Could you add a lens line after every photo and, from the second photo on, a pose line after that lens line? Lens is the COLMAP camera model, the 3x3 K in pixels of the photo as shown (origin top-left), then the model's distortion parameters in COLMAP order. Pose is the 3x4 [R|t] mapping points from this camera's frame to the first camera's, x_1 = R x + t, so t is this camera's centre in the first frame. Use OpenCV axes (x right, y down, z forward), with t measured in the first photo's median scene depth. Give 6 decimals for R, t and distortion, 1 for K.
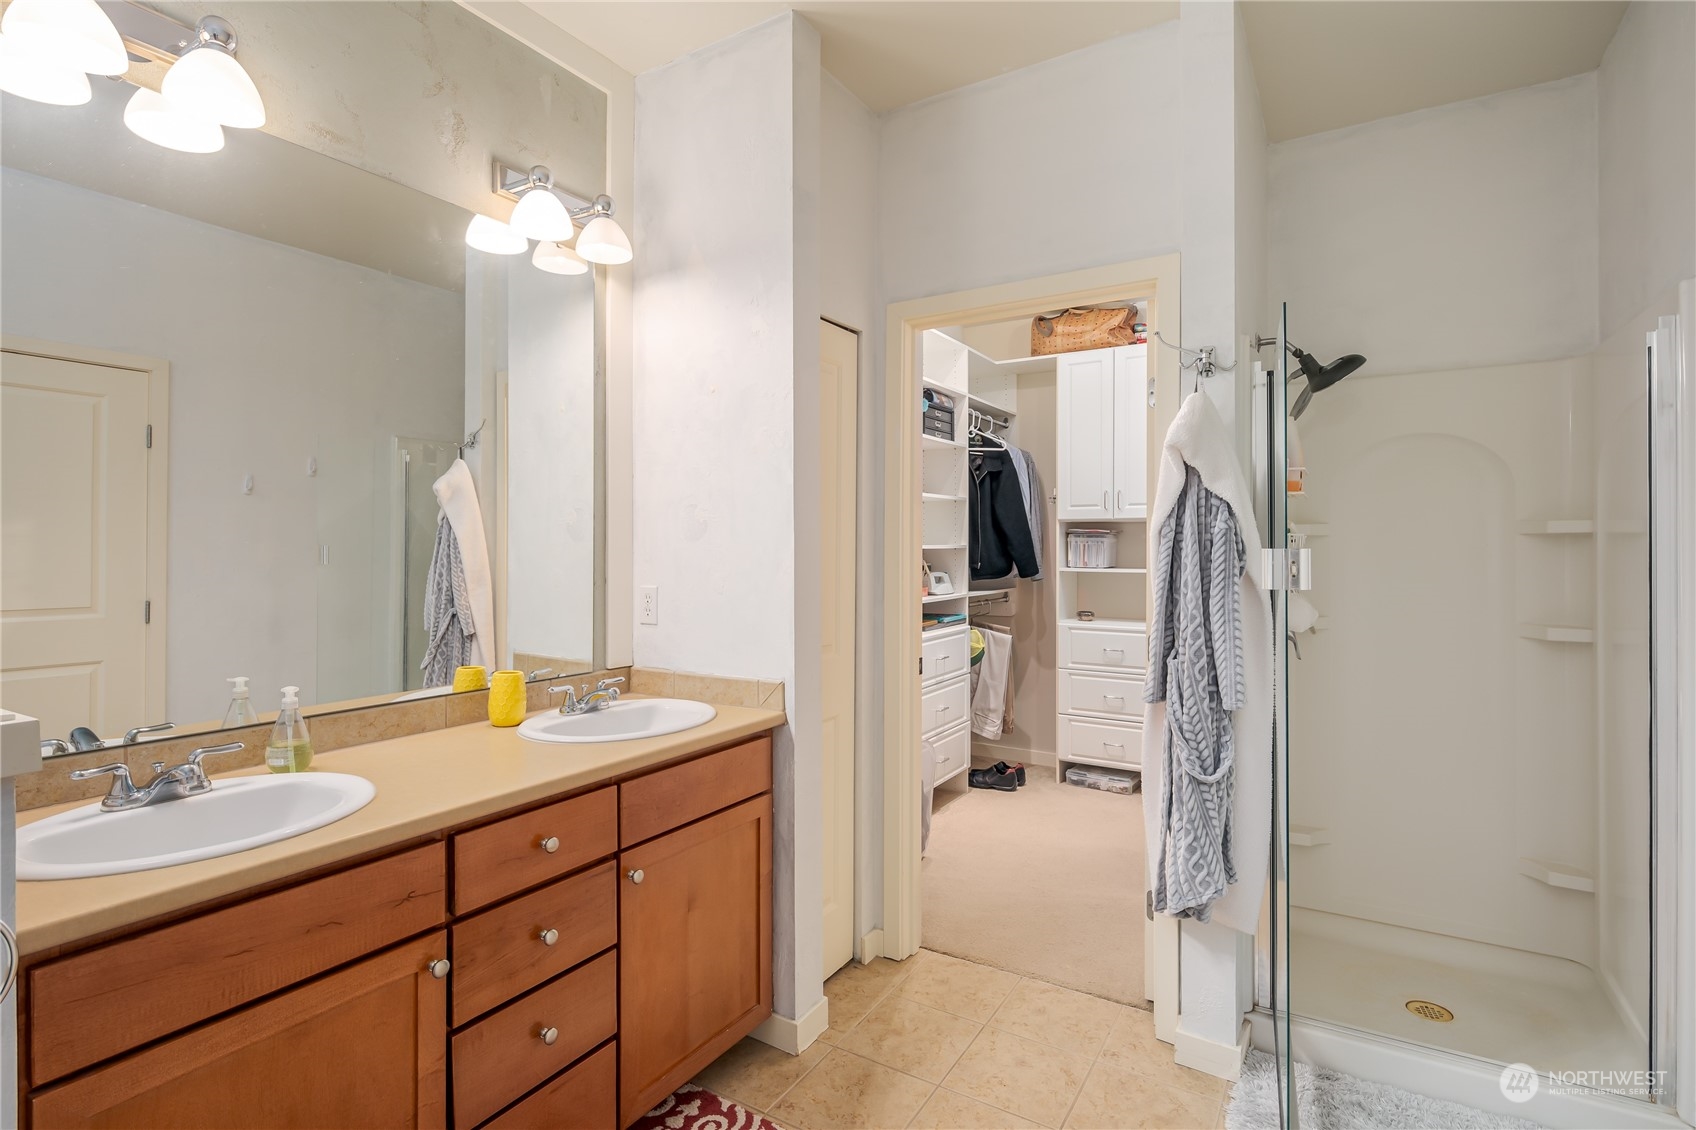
lens RADIAL K [[829.4, 0, 840.1], [0, 829.4, 560.1], [0, 0, 1]] dist [0.002767, -0.004250]
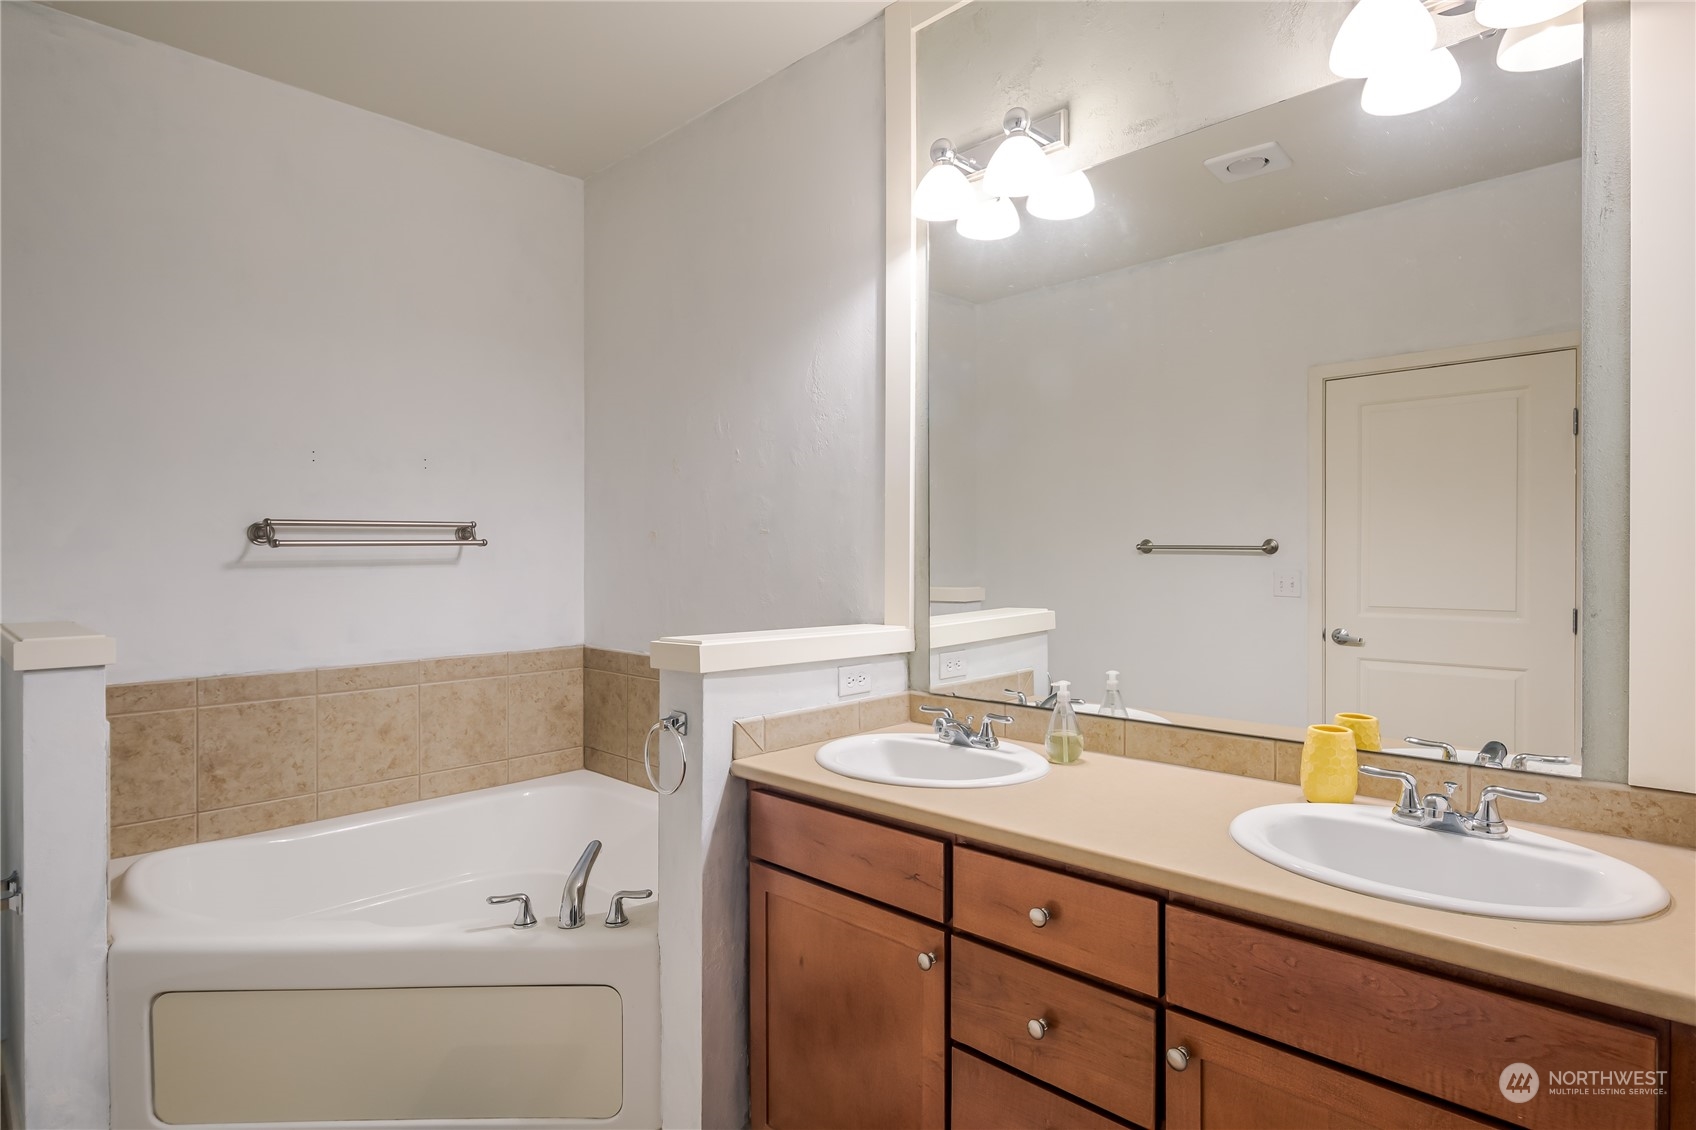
lens RADIAL K [[893.0, 0, 844.5], [0, 893.0, 560.3], [0, 0, 1]] dist [0.002197, 0.000006]
pose [[-0.205855, 0.009142, -0.978540, 0.688295], [-0.005969, 0.999926, 0.010597, -0.019004], [0.978564, 0.008023, -0.205786, 1.247368]]
